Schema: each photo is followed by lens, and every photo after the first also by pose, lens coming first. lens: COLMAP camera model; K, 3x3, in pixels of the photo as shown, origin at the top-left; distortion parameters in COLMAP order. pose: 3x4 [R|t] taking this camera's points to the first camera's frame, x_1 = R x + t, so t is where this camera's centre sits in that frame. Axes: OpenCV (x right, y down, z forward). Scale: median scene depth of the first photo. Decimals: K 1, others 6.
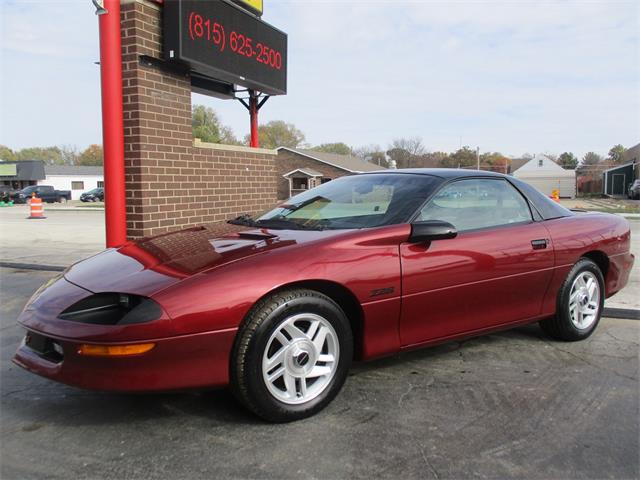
lens RADIAL K [[538.4, 0, 321.3], [0, 538.4, 243.3], [0, 0, 1]] dist [-0.022094, 0.009904]
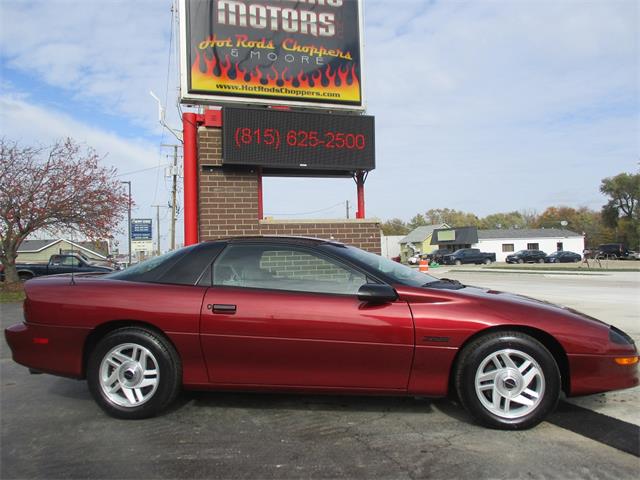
lens RADIAL K [[538.4, 0, 323.3], [0, 538.4, 240.4], [0, 0, 1]] dist [-0.022094, 0.009904]
pose [[0.682536, -0.033156, -0.730099, 0.894243], [-0.053971, 0.993956, -0.095593, -0.024575], [0.728856, 0.104649, 0.676622, 0.252737]]
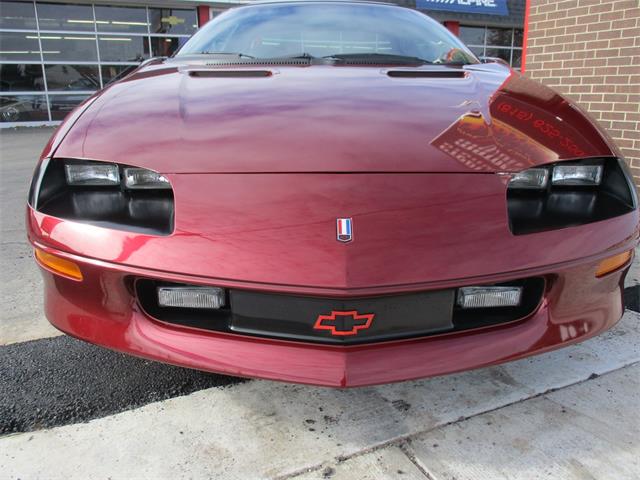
lens RADIAL K [[538.4, 0, 325.1], [0, 538.4, 238.6], [0, 0, 1]] dist [-0.022094, 0.009904]
pose [[-0.637246, 0.209294, -0.741696, 0.747126], [-0.077495, 0.940136, 0.331872, -0.061644], [0.766754, 0.268962, -0.582879, 1.358431]]
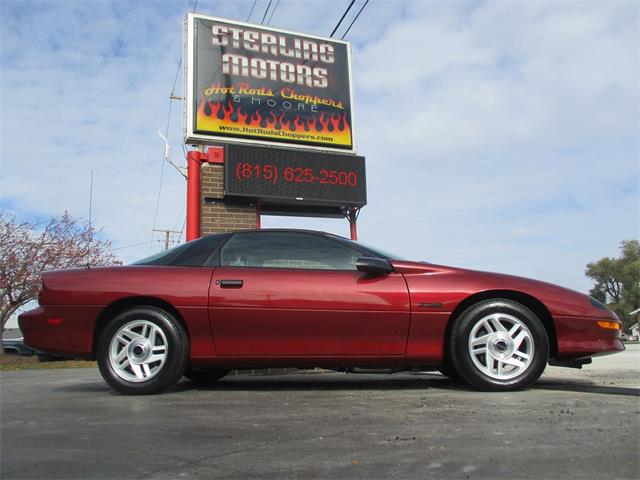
lens RADIAL K [[538.4, 0, 323.0], [0, 538.4, 241.2], [0, 0, 1]] dist [-0.022094, 0.009904]
pose [[0.696022, -0.158195, -0.700377, 0.915522], [-0.043166, 0.964444, -0.260738, 0.152118], [0.716722, 0.211711, 0.664445, 0.220458]]
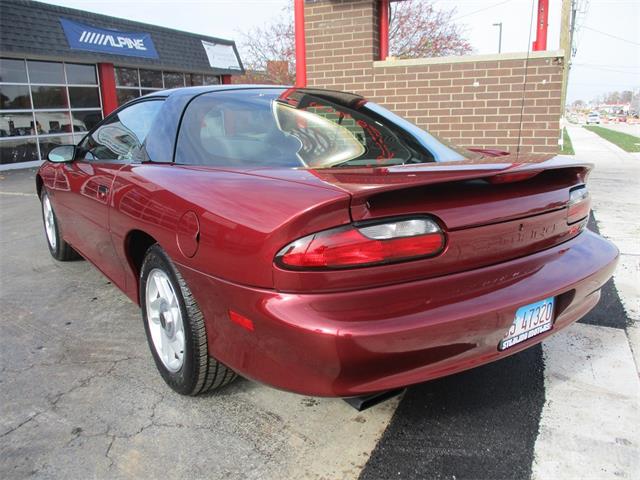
lens RADIAL K [[538.4, 0, 323.5], [0, 538.4, 240.0], [0, 0, 1]] dist [-0.022094, 0.009904]
pose [[0.013109, 0.230572, -0.972967, 0.870978], [-0.084814, 0.969800, 0.228678, -0.097151], [0.996311, 0.079524, 0.032269, 0.981783]]
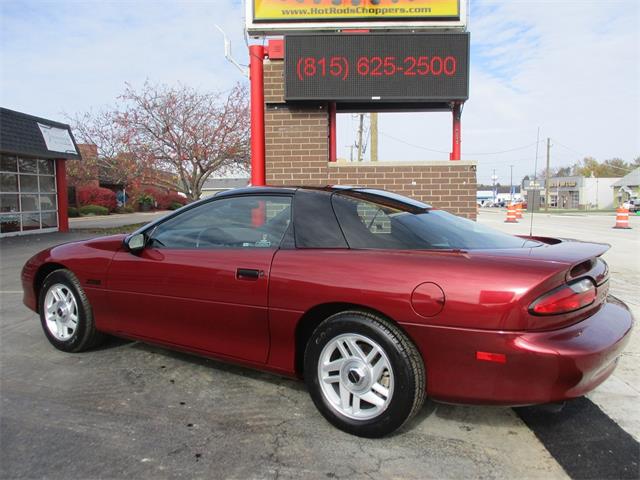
lens RADIAL K [[538.4, 0, 323.2], [0, 538.4, 240.7], [0, 0, 1]] dist [-0.022094, 0.009904]
pose [[0.375887, 0.075745, -0.923565, 0.931579], [-0.094687, 0.994577, 0.043032, -0.074111], [0.921815, 0.071274, 0.381020, 0.602507]]
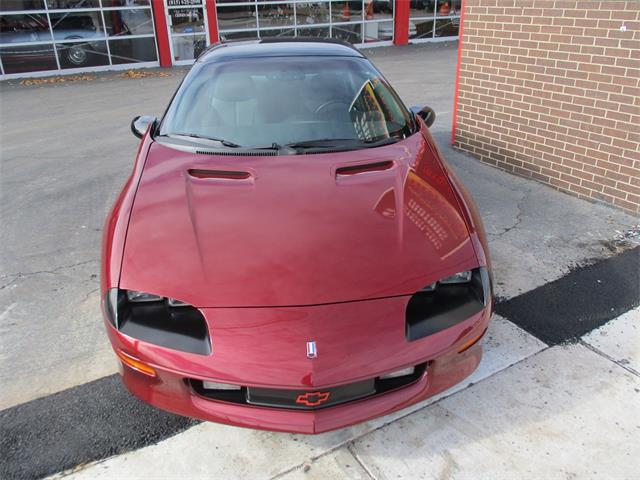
lens RADIAL K [[538.4, 0, 324.5], [0, 538.4, 240.4], [0, 0, 1]] dist [-0.022094, 0.009904]
pose [[-0.573018, 0.360801, -0.735849, 0.832611], [-0.070481, 0.872855, 0.482863, -0.256733], [0.816507, 0.328552, -0.474732, 1.402736]]
